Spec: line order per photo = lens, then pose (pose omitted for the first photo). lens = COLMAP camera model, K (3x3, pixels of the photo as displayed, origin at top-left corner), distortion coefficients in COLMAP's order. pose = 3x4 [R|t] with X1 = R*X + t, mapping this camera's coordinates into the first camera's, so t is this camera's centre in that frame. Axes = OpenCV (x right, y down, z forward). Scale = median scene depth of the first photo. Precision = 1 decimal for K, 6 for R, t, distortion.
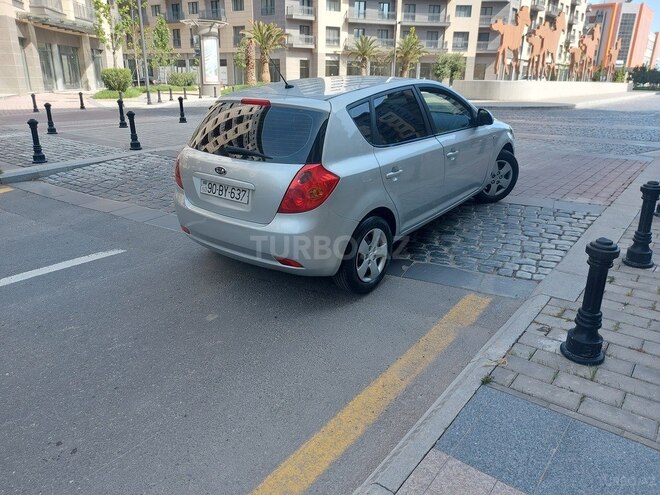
lens RADIAL K [[445.5, 0, 317.2], [0, 445.5, 257.2], [0, 0, 1]] dist [0.003286, -0.020461]
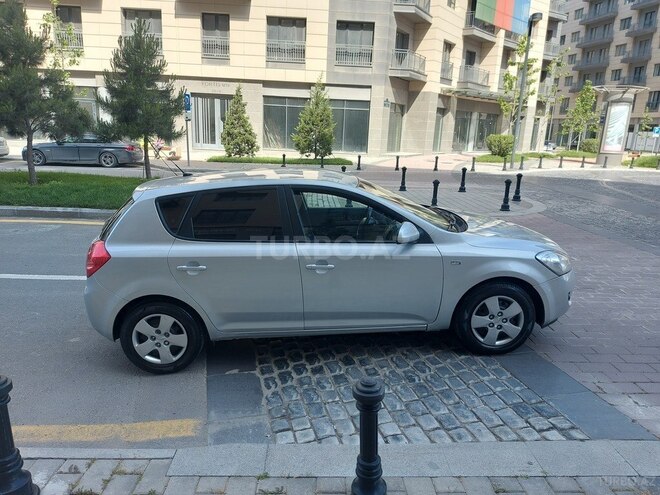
lens RADIAL K [[445.5, 0, 317.2], [0, 445.5, 257.2], [0, 0, 1]] dist [0.003286, -0.020461]
pose [[0.677542, 0.203535, -0.706760, 0.126137], [-0.293921, 0.955807, -0.006514, -0.034062], [0.674201, 0.212145, 0.707423, 0.057853]]
